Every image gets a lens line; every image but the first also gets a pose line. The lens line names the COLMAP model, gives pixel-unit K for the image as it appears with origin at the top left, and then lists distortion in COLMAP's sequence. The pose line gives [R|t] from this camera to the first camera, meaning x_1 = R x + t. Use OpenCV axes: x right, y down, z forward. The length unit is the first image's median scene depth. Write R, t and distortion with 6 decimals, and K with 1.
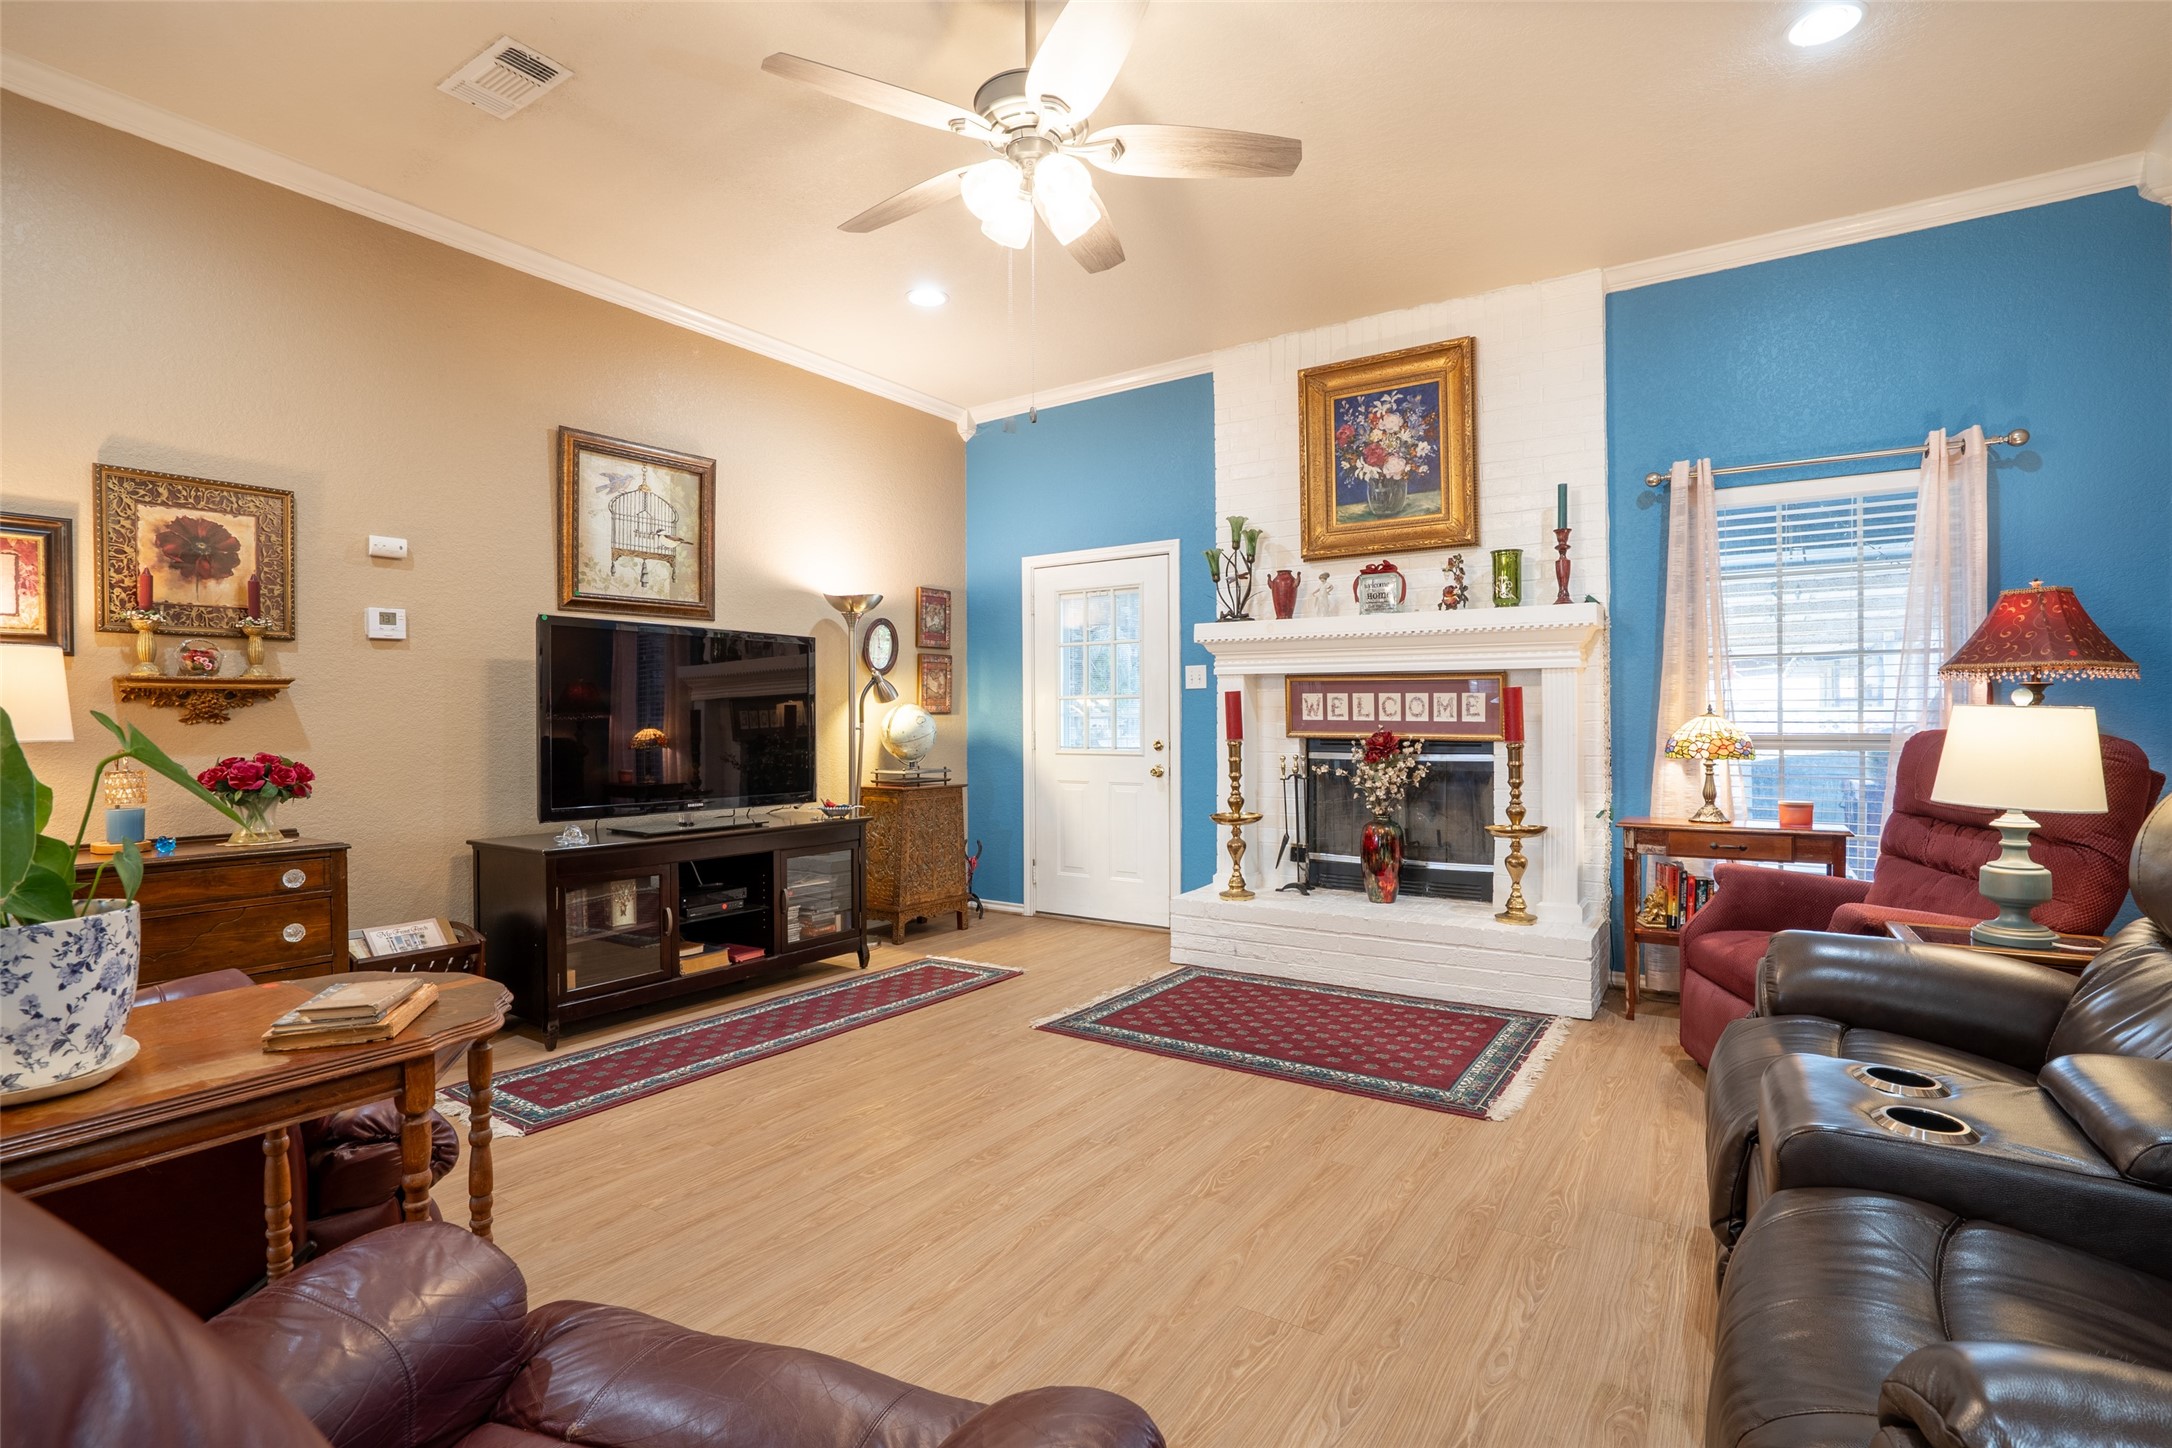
lens RADIAL K [[1005.8, 0, 1086.8], [0, 1005.8, 728.8], [0, 0, 1]] dist [-0.070306, 0.027244]
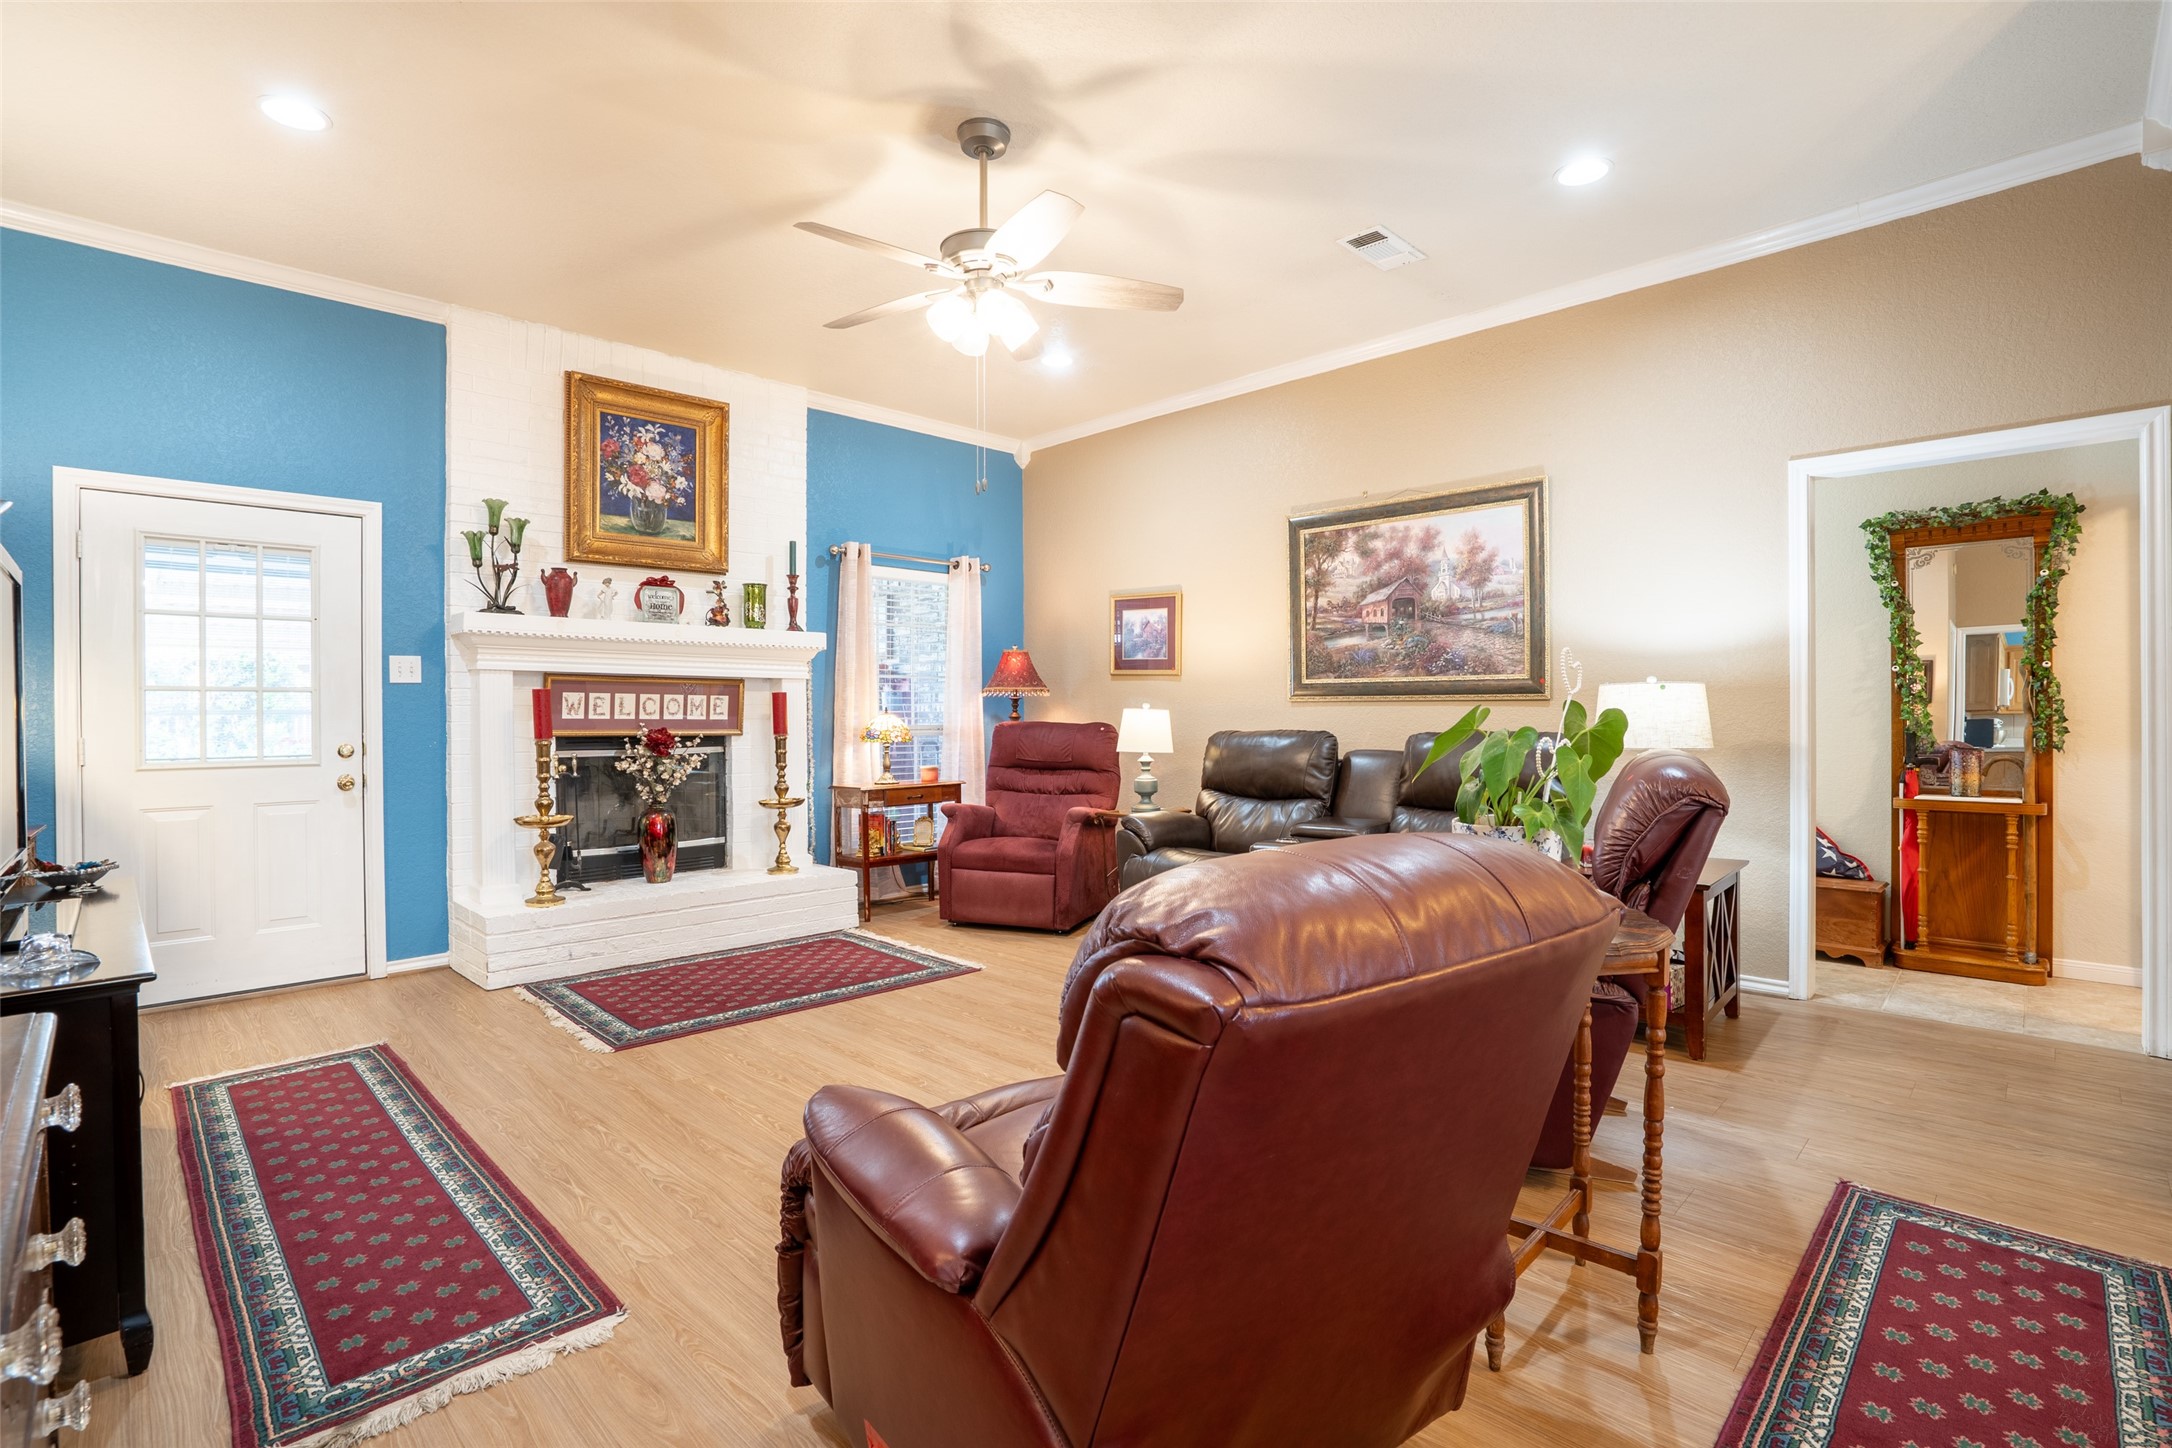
lens RADIAL K [[1005.8, 0, 1086.8], [0, 1005.8, 728.8], [0, 0, 1]] dist [-0.070306, 0.027244]
pose [[0.202465, -0.015253, 0.979171, -0.699279], [0.010544, 0.999855, 0.013395, -0.007160], [-0.979233, 0.007613, 0.202596, 0.310339]]
